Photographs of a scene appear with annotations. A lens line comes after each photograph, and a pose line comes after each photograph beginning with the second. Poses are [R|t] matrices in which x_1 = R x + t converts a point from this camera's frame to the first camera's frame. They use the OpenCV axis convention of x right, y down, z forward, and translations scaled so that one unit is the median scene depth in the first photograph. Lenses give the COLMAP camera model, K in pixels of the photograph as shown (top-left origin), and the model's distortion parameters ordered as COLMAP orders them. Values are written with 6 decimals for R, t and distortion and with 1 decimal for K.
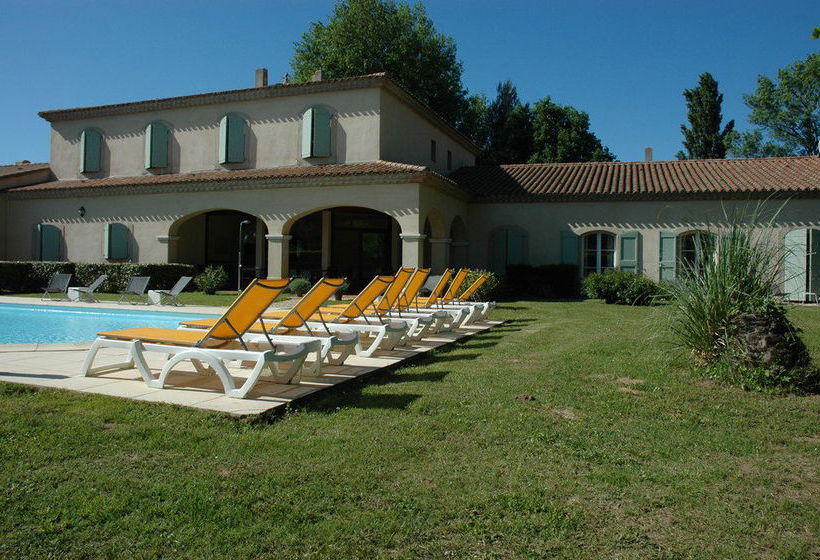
lens RADIAL K [[649.9, 0, 397.2], [0, 649.9, 262.0], [0, 0, 1]] dist [-0.196350, 0.186283]
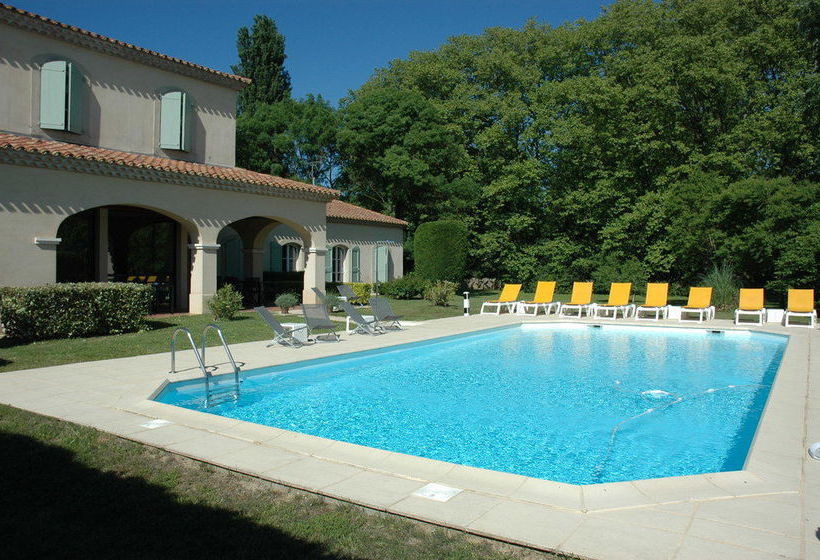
lens RADIAL K [[649.9, 0, 397.2], [0, 649.9, 262.0], [0, 0, 1]] dist [-0.196350, 0.186283]
pose [[0.226154, -0.007896, 0.974060, -0.878945], [-0.014506, 0.999829, 0.011473, -0.029543], [-0.973984, -0.016724, 0.226000, 0.529824]]
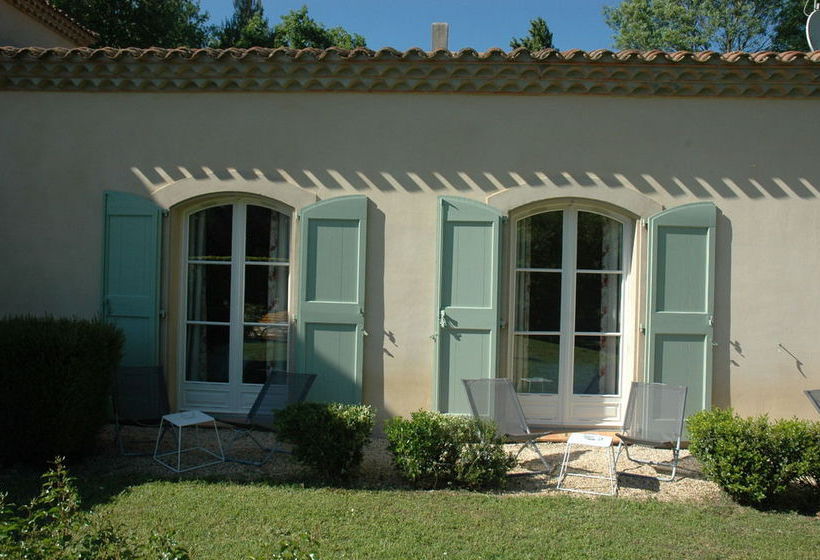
lens RADIAL K [[722.4, 0, 410.0], [0, 722.4, 280.0], [0, 0, 1]] dist [-0.060734, 0.000007]
pose [[0.954282, 0.010130, 0.298736, 0.301845], [-0.016129, 0.999715, 0.017622, -0.018443], [-0.298472, -0.021635, 0.954173, 0.688233]]
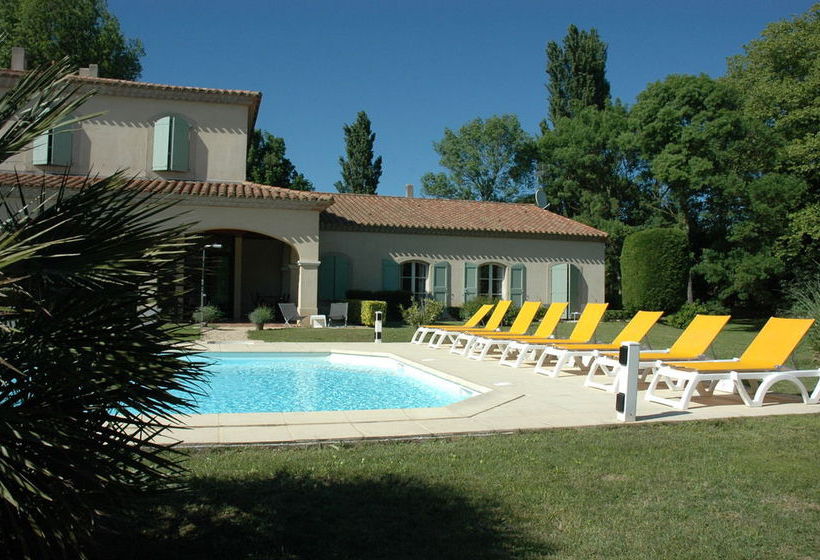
lens RADIAL K [[649.9, 0, 397.2], [0, 649.9, 262.0], [0, 0, 1]] dist [-0.196350, 0.186283]
pose [[0.810437, 0.026540, 0.585224, -0.388925], [-0.012165, 0.999520, -0.028481, -0.012971], [-0.585699, 0.015963, 0.810371, 0.092833]]
